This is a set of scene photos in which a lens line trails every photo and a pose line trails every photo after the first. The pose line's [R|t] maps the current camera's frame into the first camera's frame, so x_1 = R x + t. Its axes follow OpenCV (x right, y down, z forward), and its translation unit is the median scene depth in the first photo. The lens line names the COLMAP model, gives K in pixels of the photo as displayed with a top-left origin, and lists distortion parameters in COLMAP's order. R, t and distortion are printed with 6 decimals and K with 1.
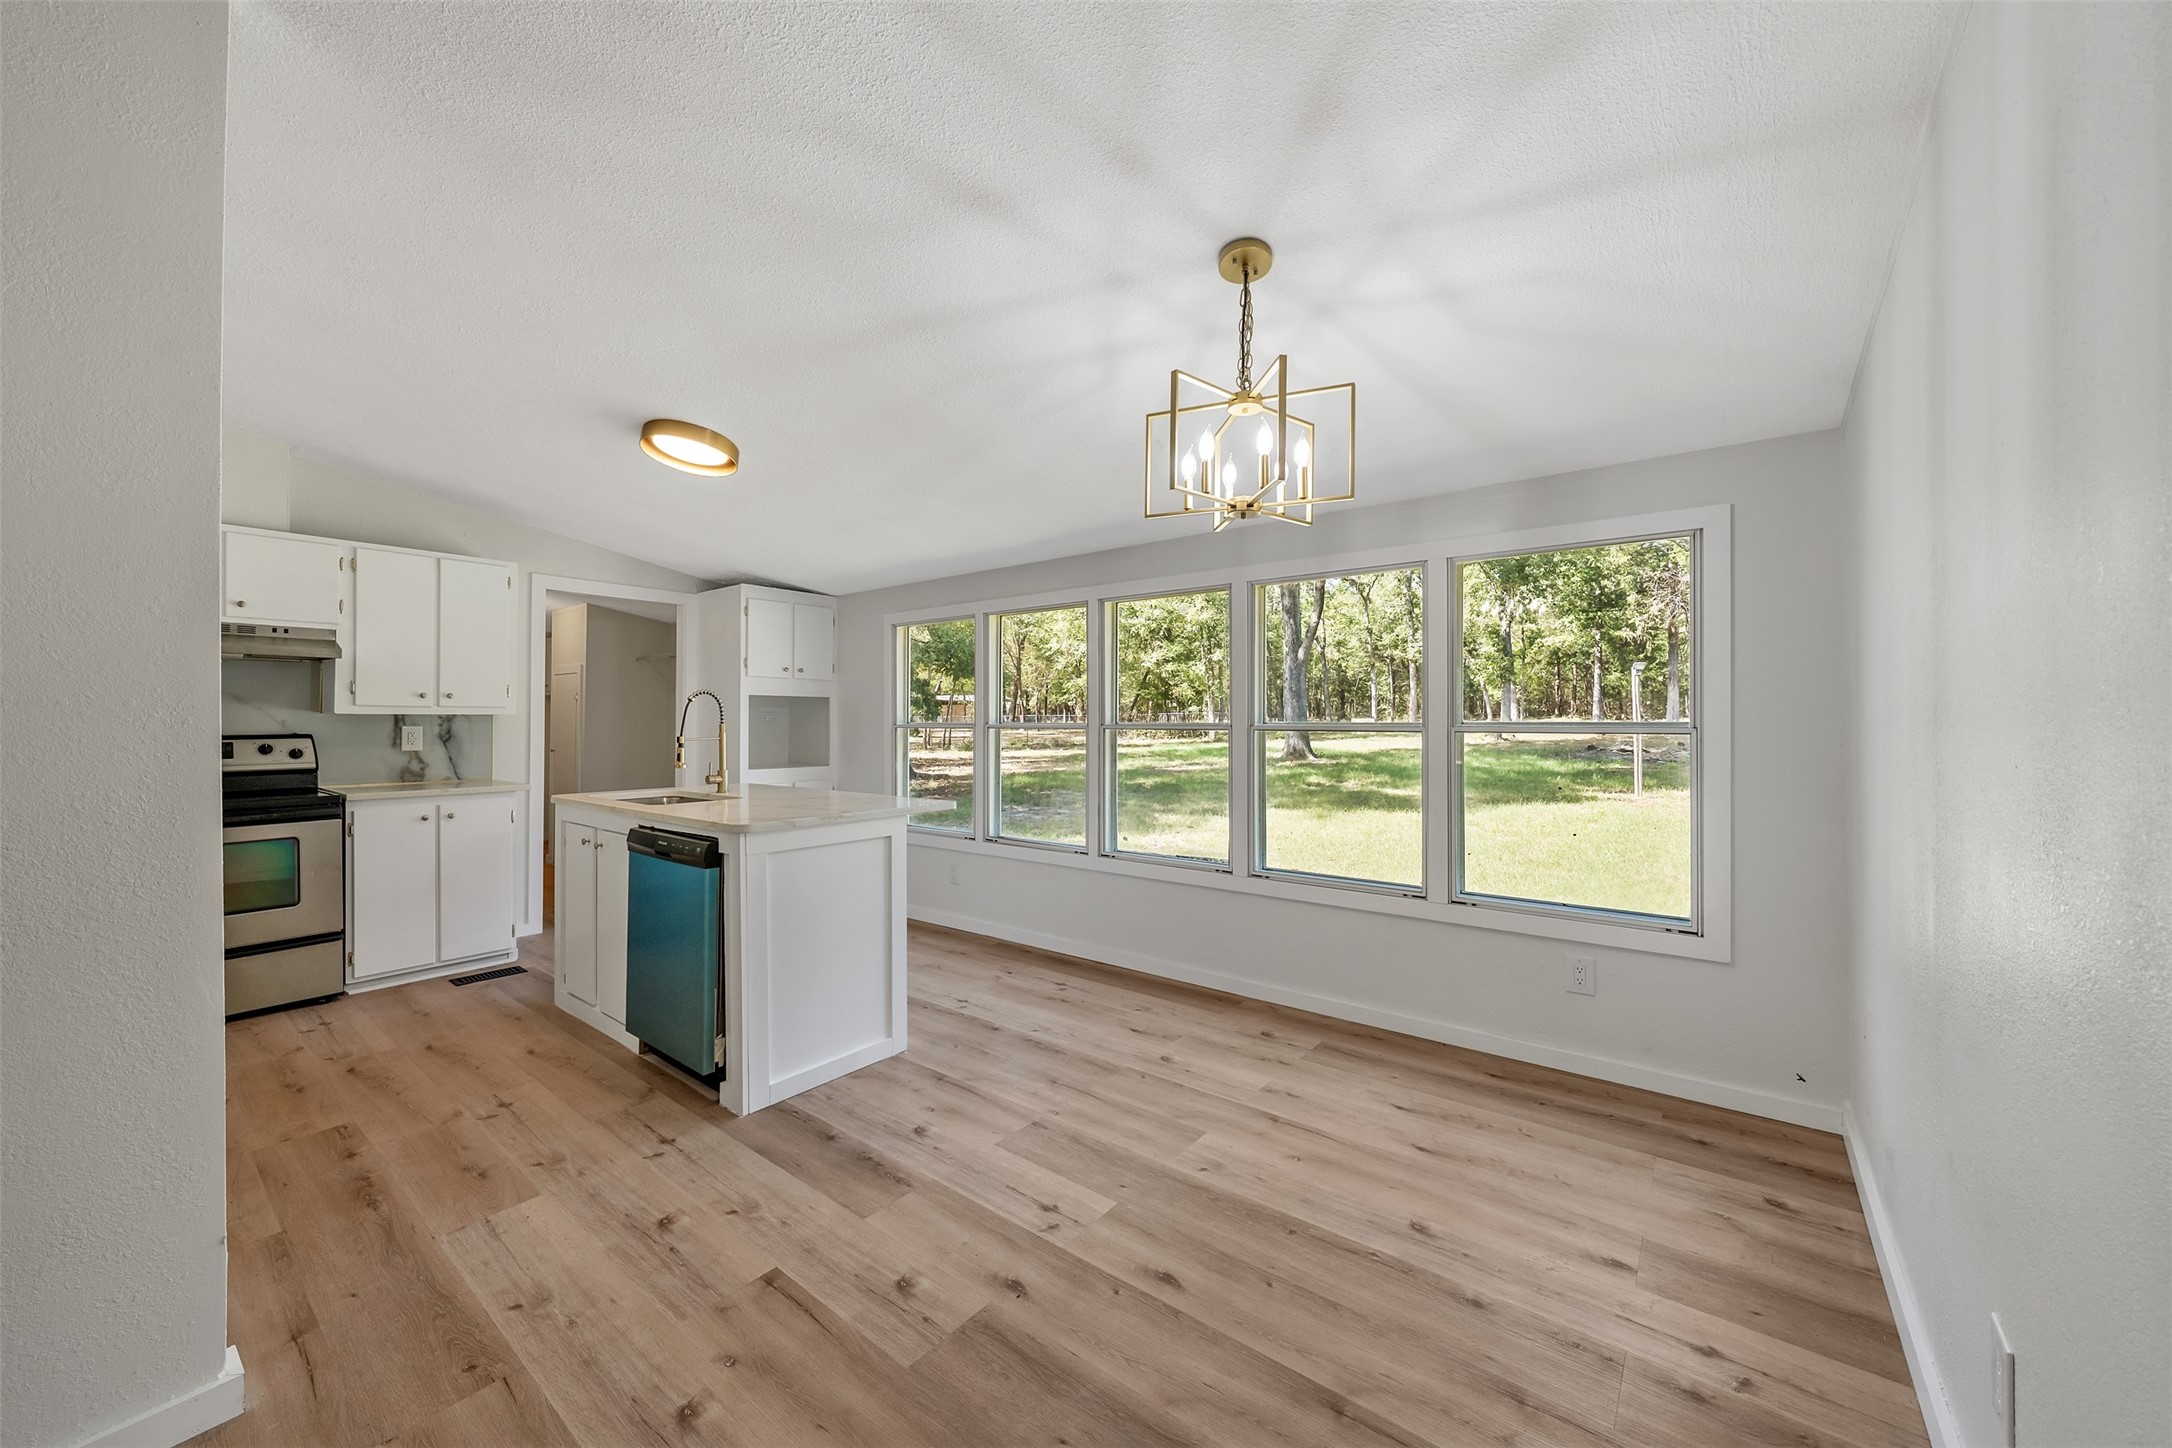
lens RADIAL K [[810.4, 0, 1084.6], [0, 810.4, 713.5], [0, 0, 1]] dist [0.001717, -0.000606]
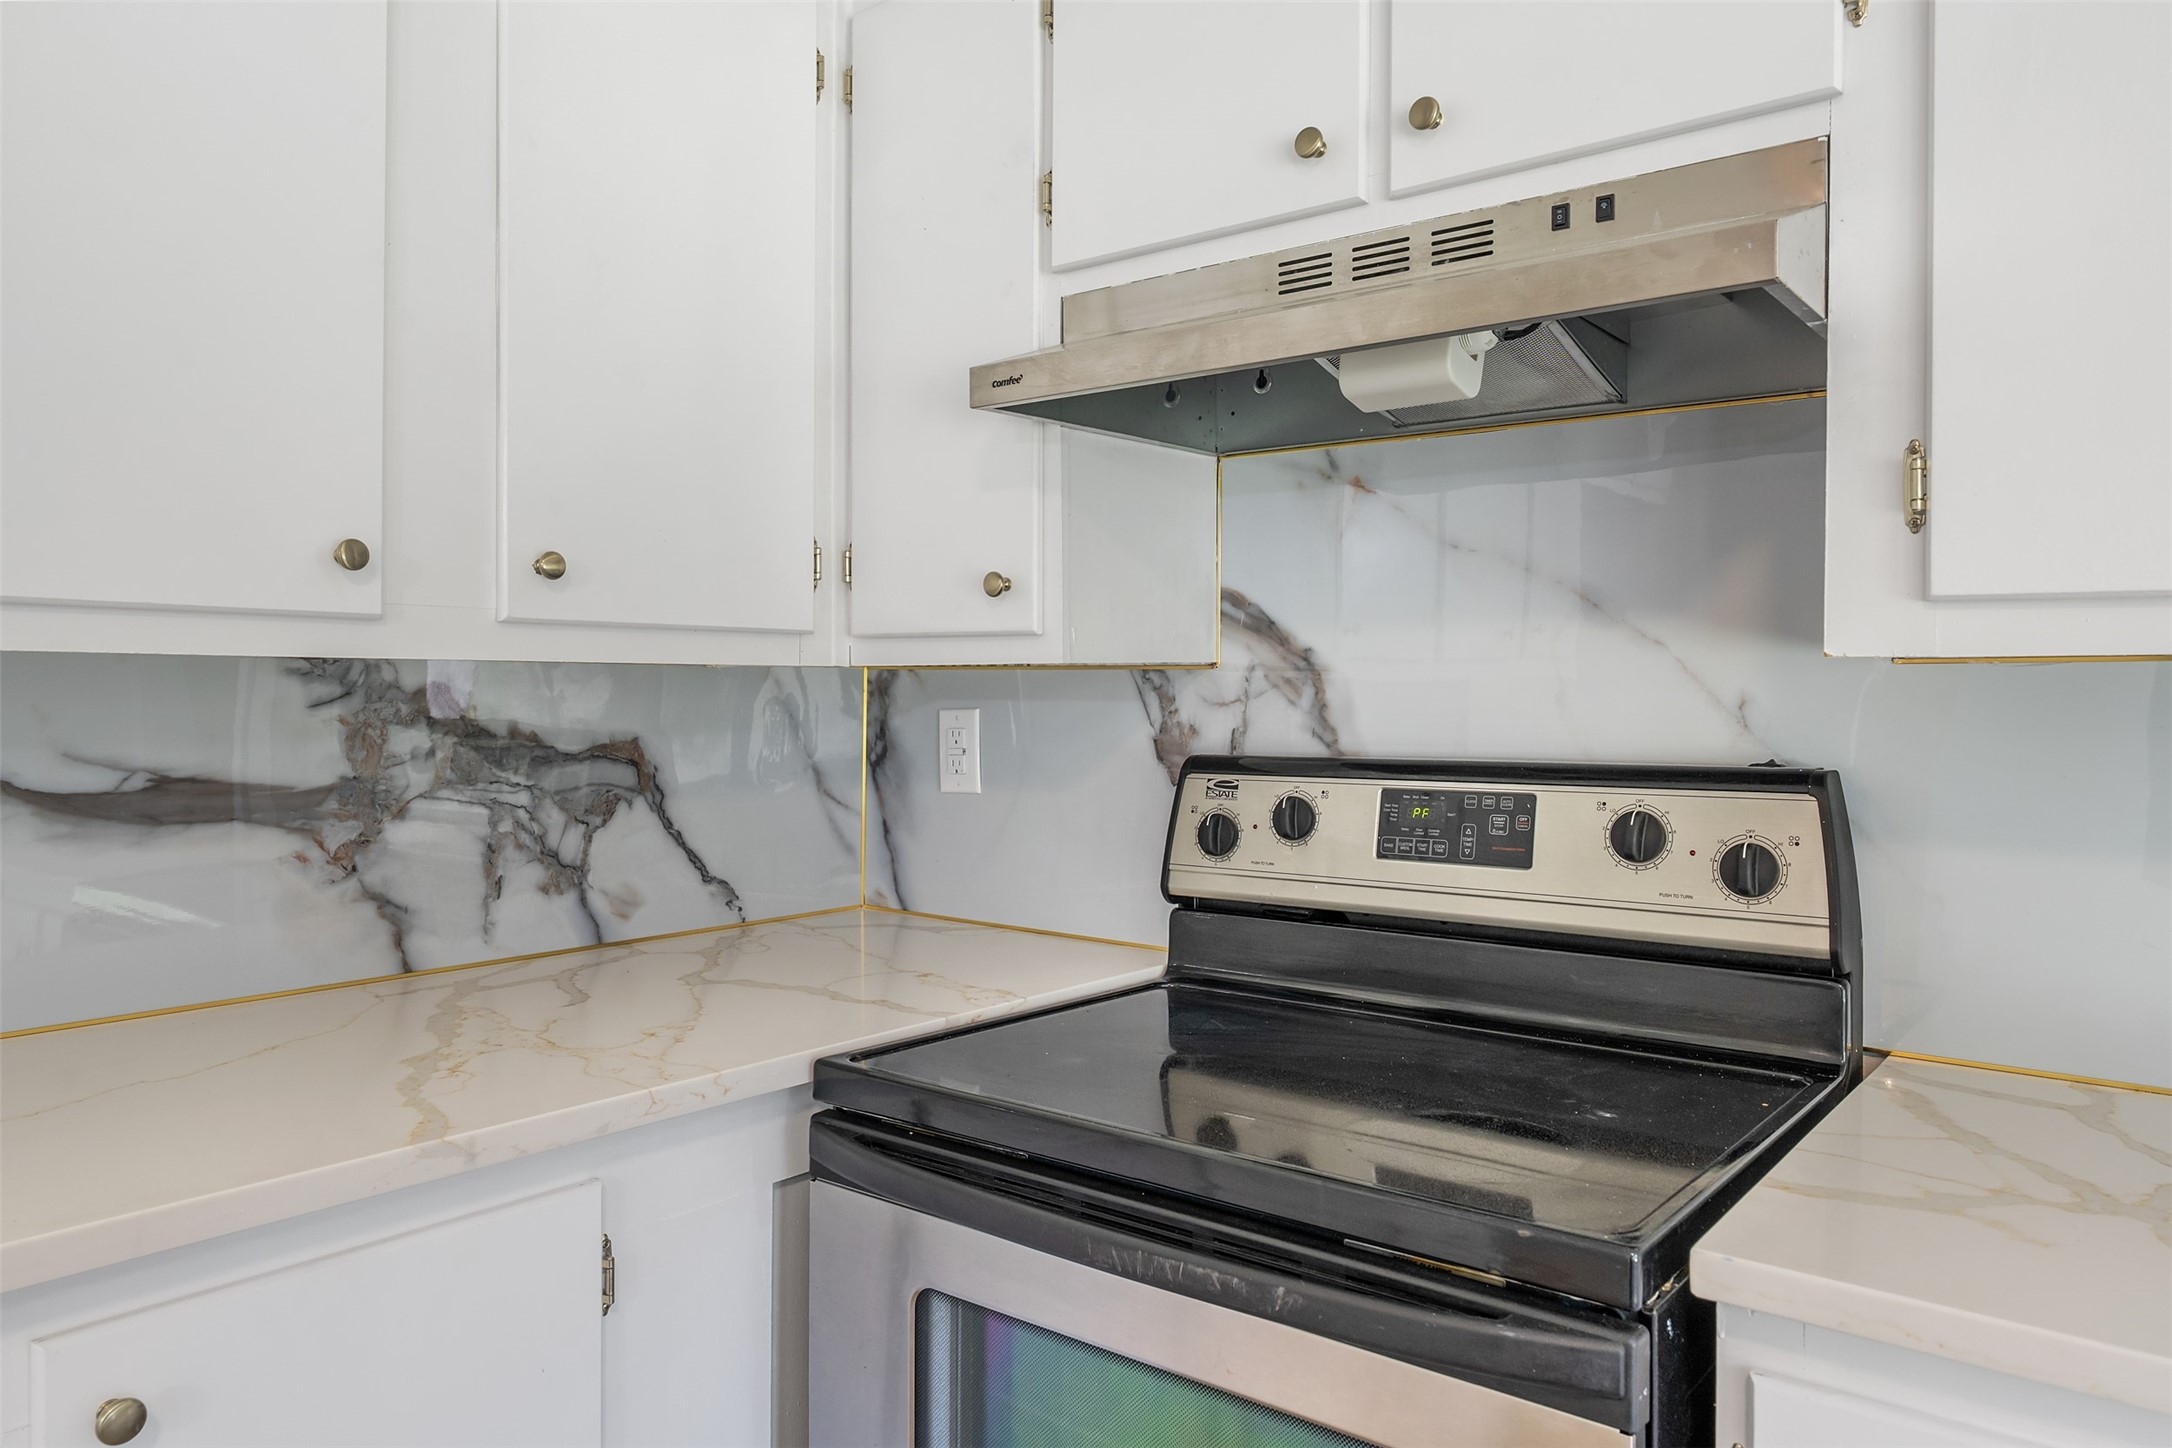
lens RADIAL K [[1483.7, 0, 1085.5], [0, 1483.7, 711.9], [0, 0, 1]] dist [0.002402, 0.000169]
pose [[-0.003061, 0.007189, -0.999969, -0.615529], [0.000661, 0.999974, 0.007187, 0.009076], [0.999995, -0.000639, -0.003066, 0.840586]]
